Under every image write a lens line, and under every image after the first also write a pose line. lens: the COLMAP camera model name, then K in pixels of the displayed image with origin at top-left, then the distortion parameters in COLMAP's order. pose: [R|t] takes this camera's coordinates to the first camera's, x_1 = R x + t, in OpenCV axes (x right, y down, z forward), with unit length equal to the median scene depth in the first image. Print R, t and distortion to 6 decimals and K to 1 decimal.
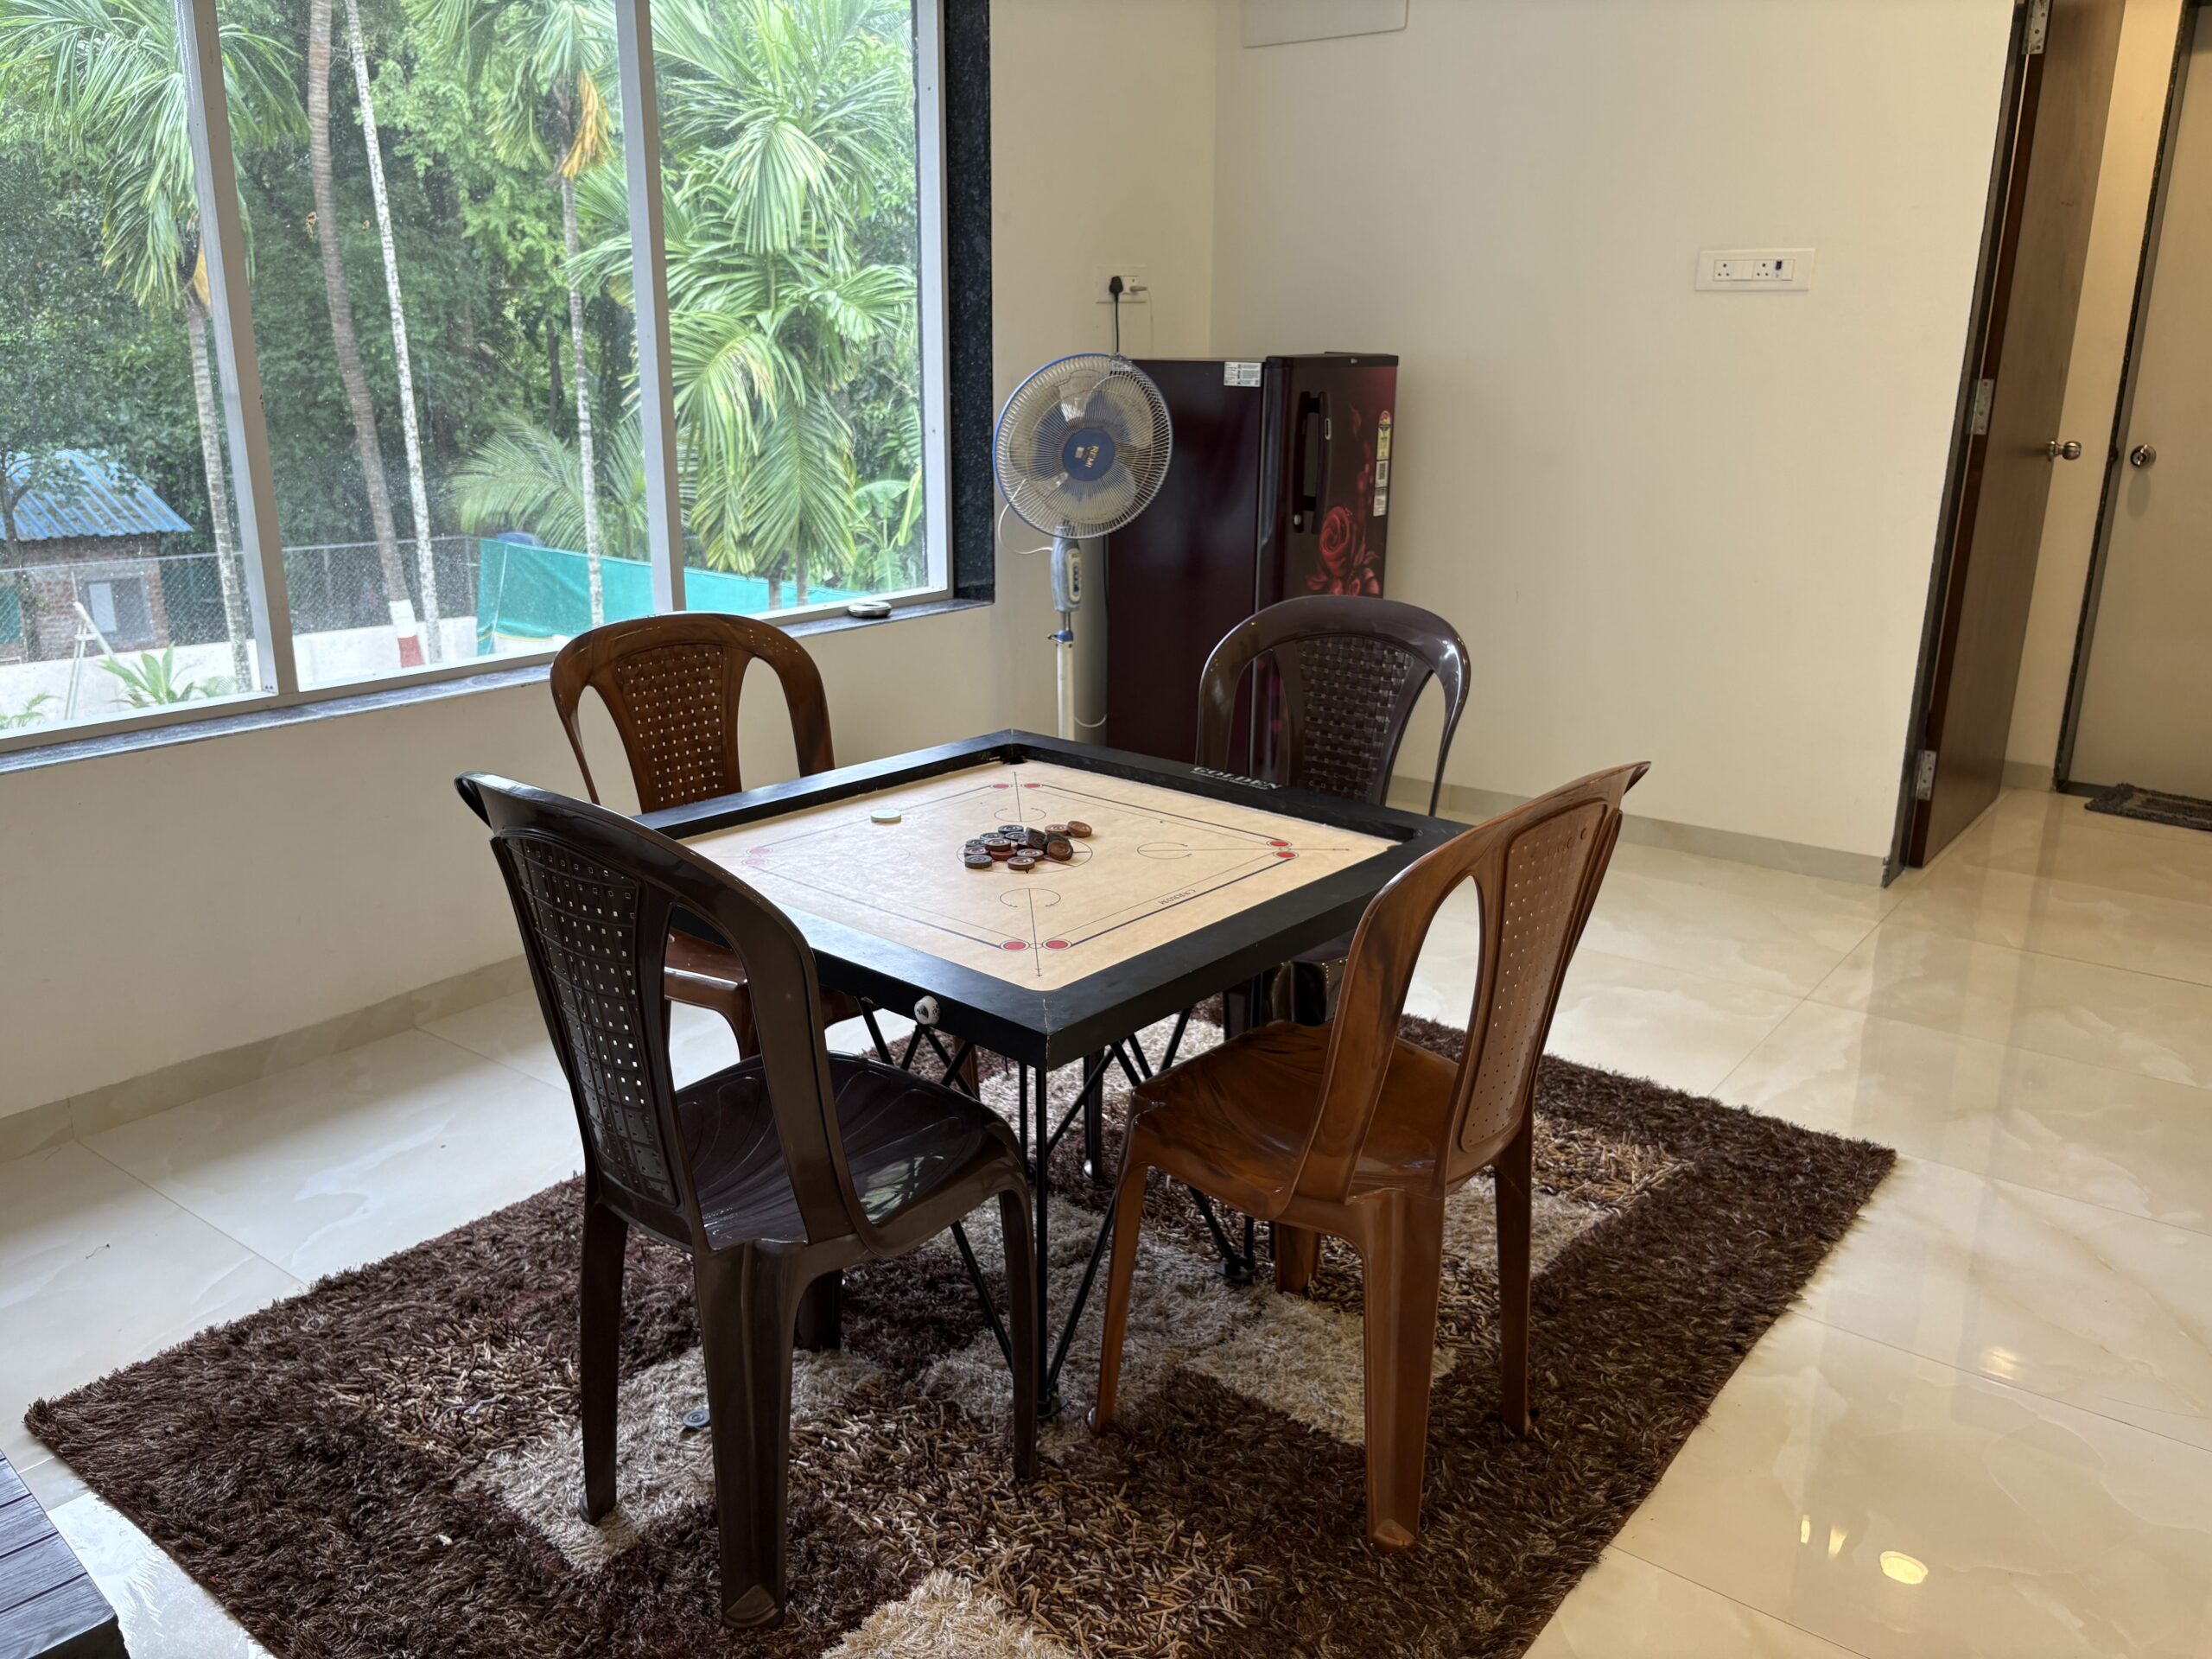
lens RADIAL K [[1685.4, 0, 1124.4], [0, 1685.4, 836.8], [0, 0, 1]] dist [0.020841, -0.009150]
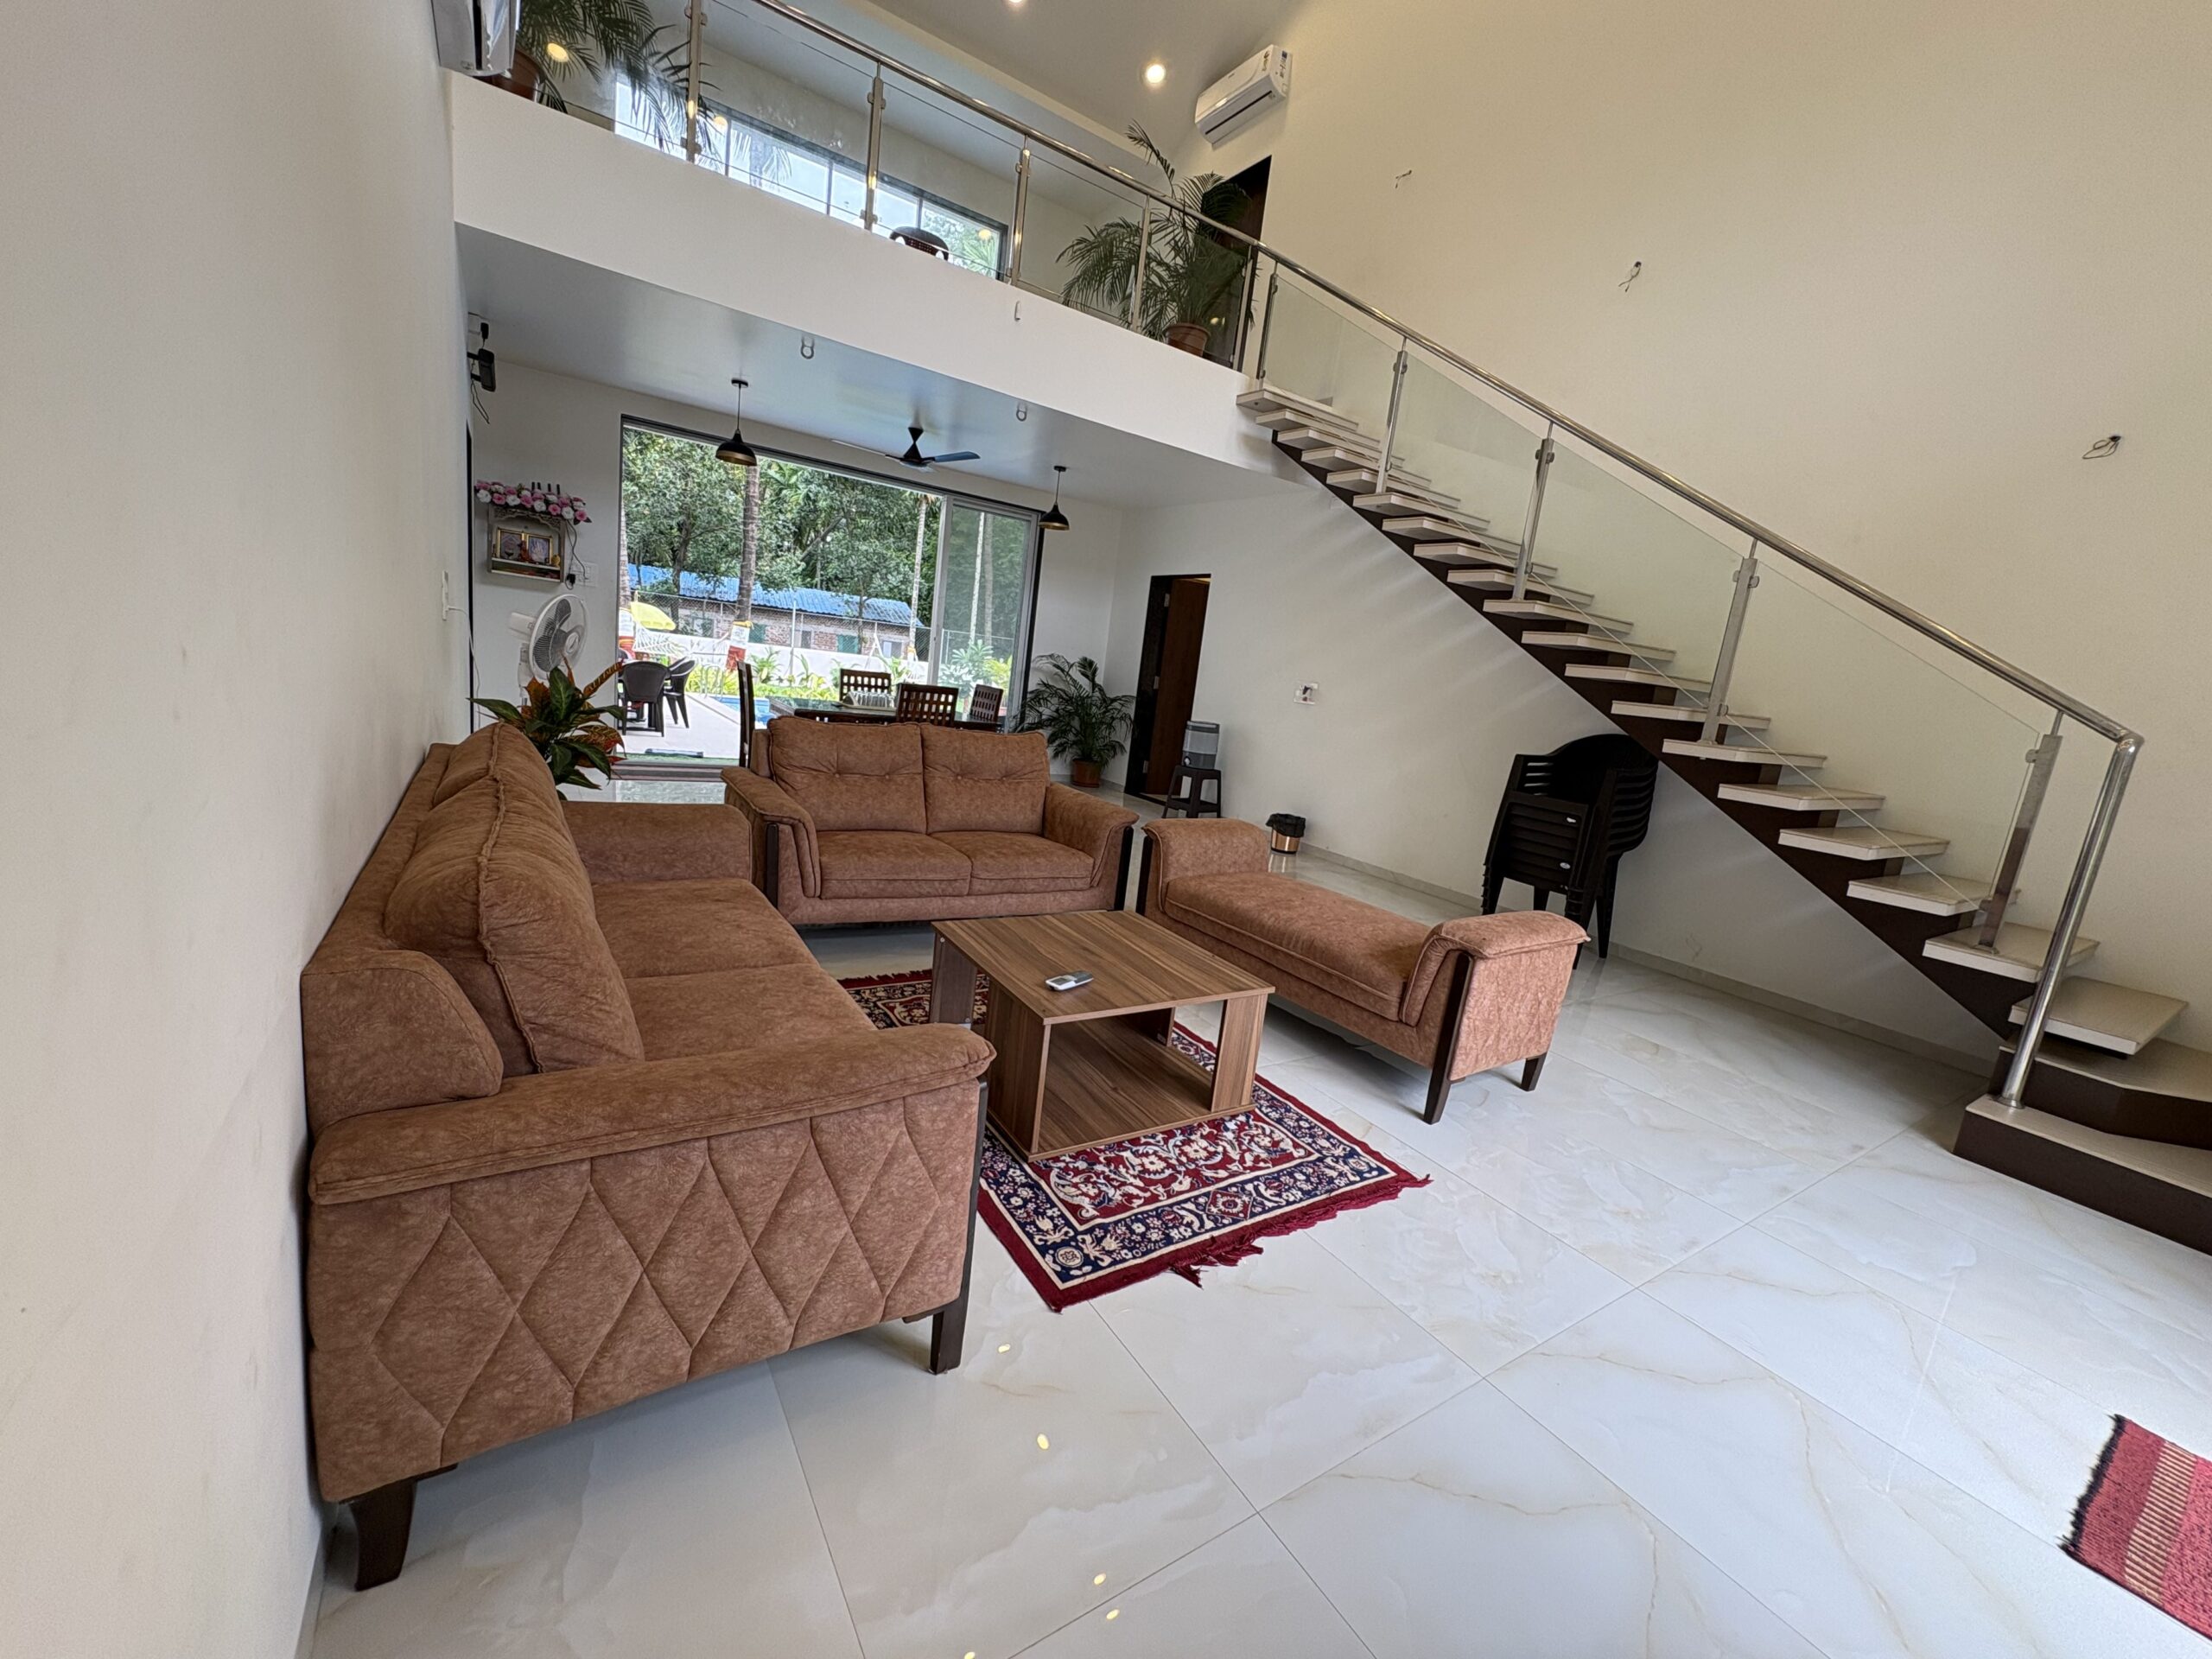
lens RADIAL K [[880.6, 0, 1101.1], [0, 880.6, 828.8], [0, 0, 1]] dist [-0.000292, 0.000602]
pose [[0.932963, 0.167333, -0.318717, 0.354007], [-0.204899, 0.974820, -0.087990, 0.360042], [0.295968, 0.147396, 0.943757, -0.266556]]
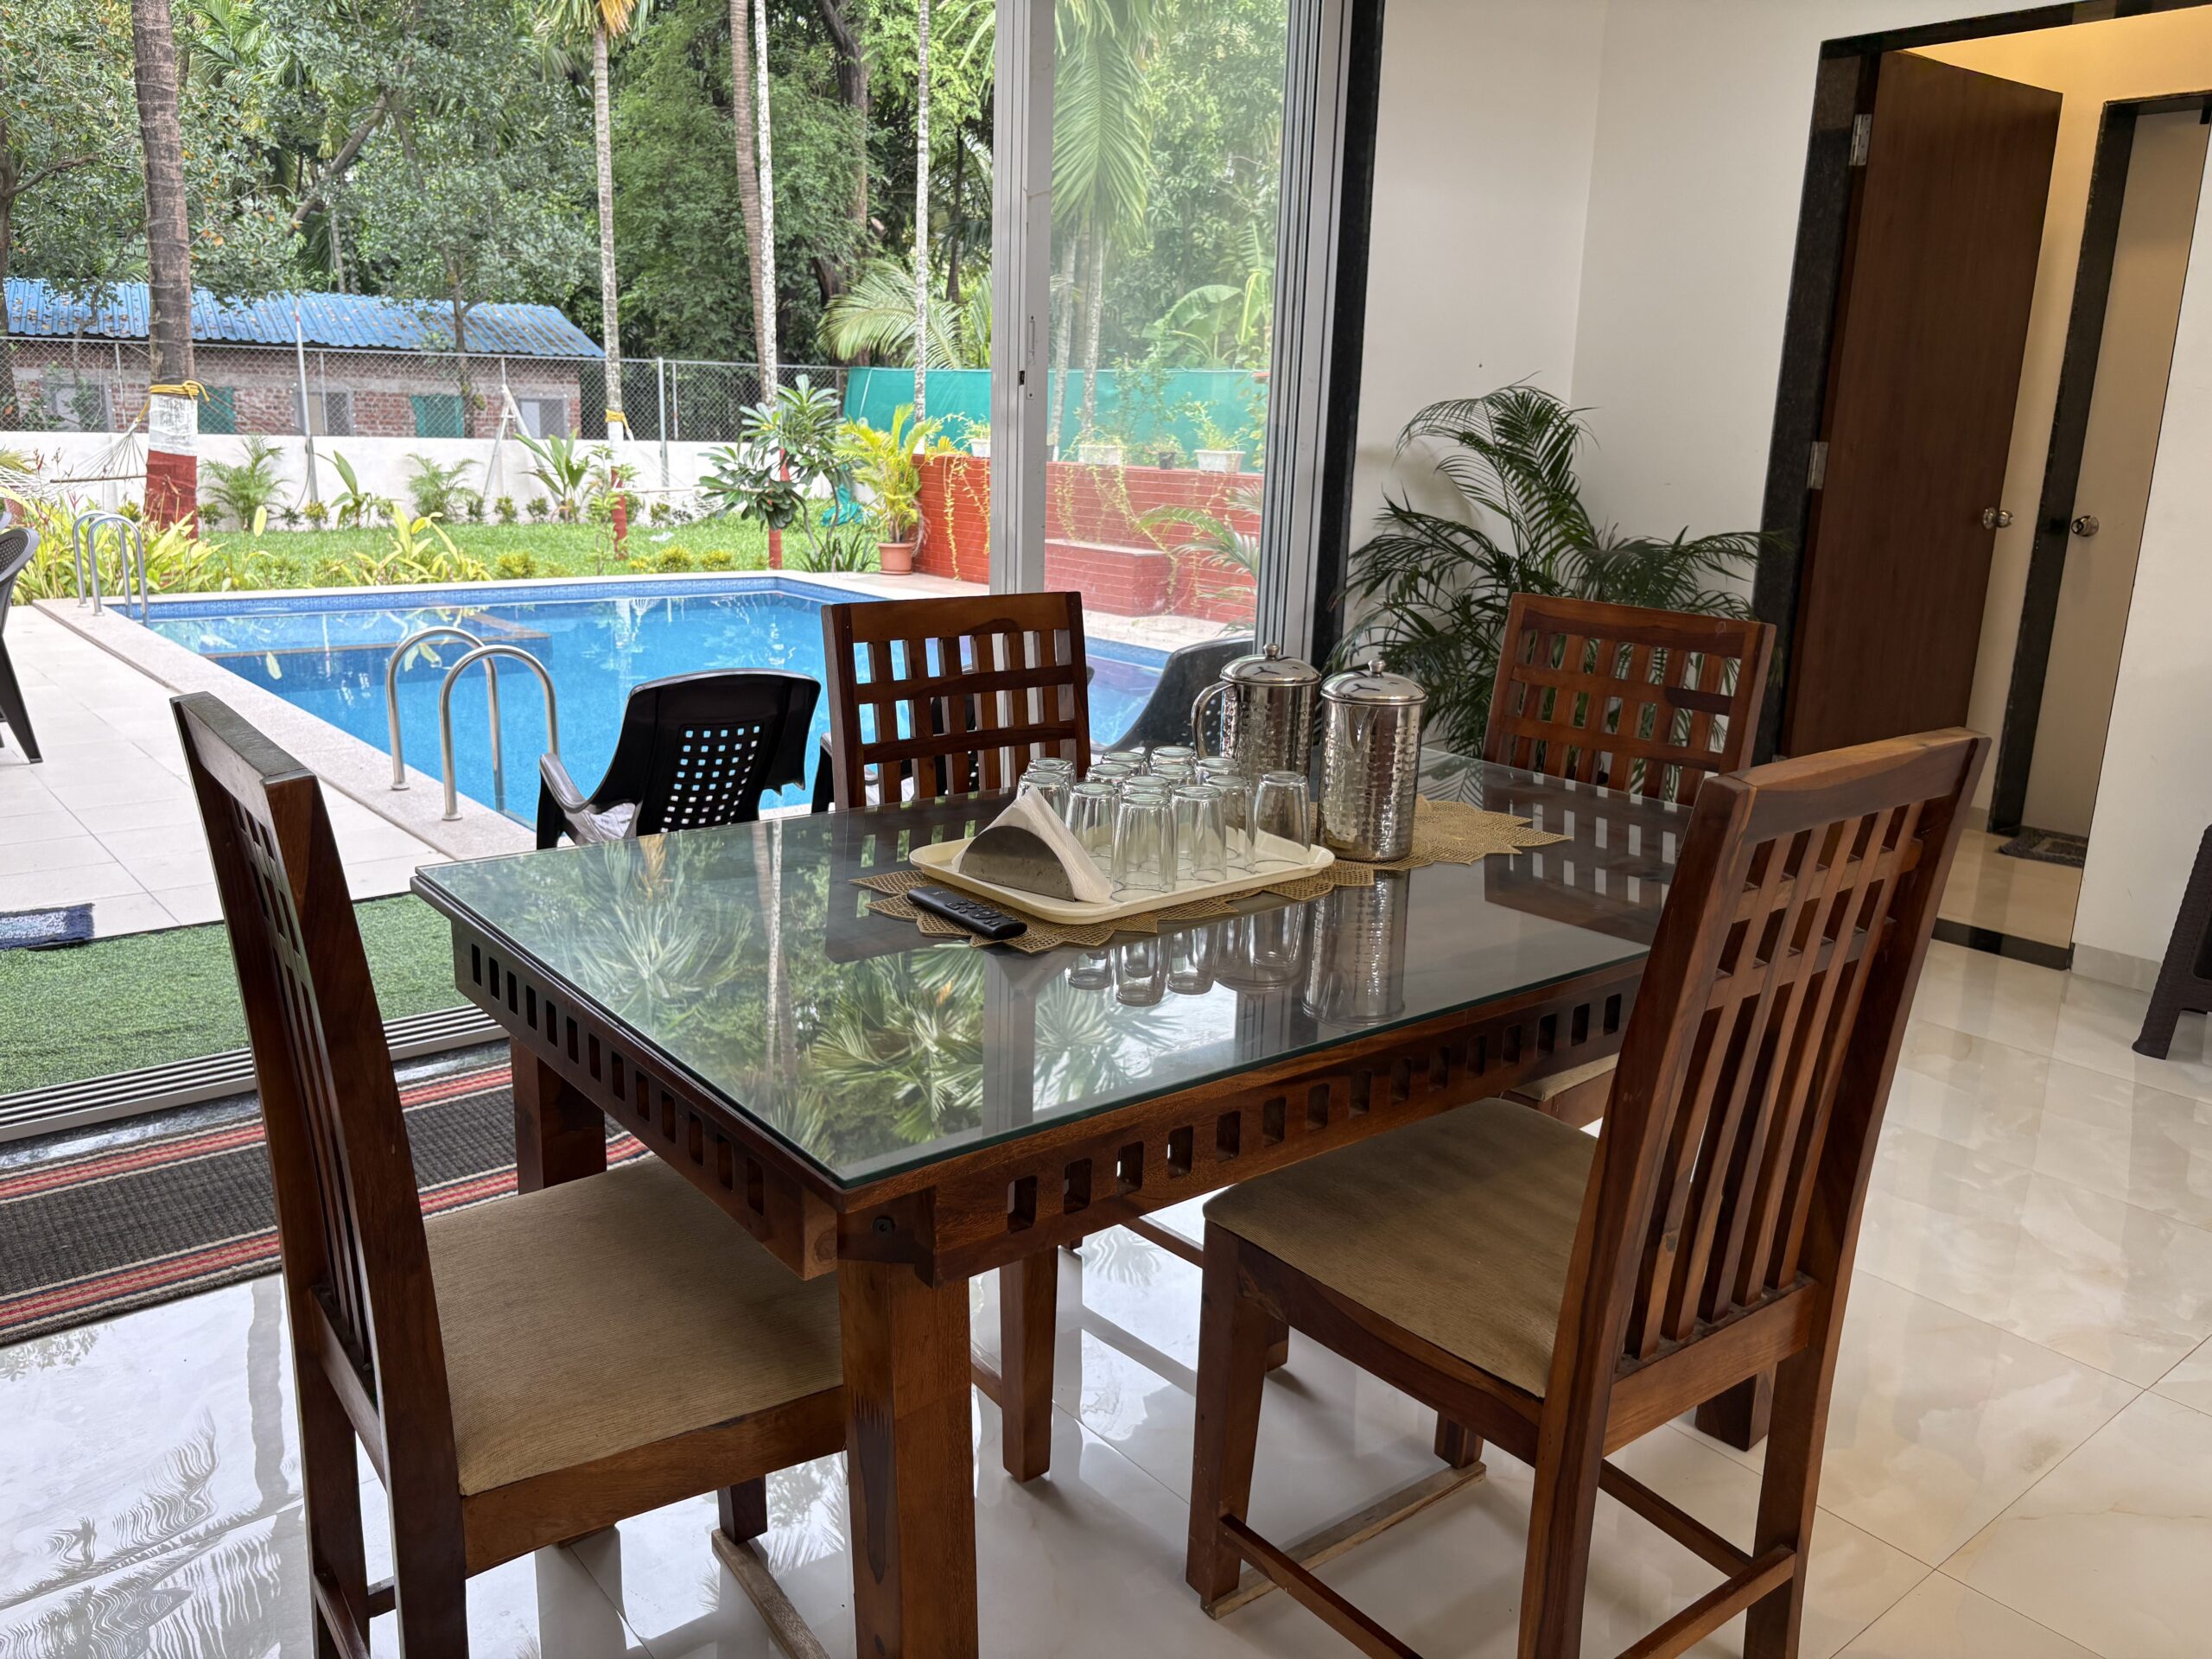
lens RADIAL K [[1685.4, 0, 1095.0], [0, 1685.4, 823.1], [0, 0, 1]] dist [0.020841, -0.009150]
pose [[0.969170, 0.077733, -0.233811, 0.090317], [-0.089064, 0.995290, -0.038284, 0.277316], [0.229733, 0.057928, 0.971528, 0.016084]]
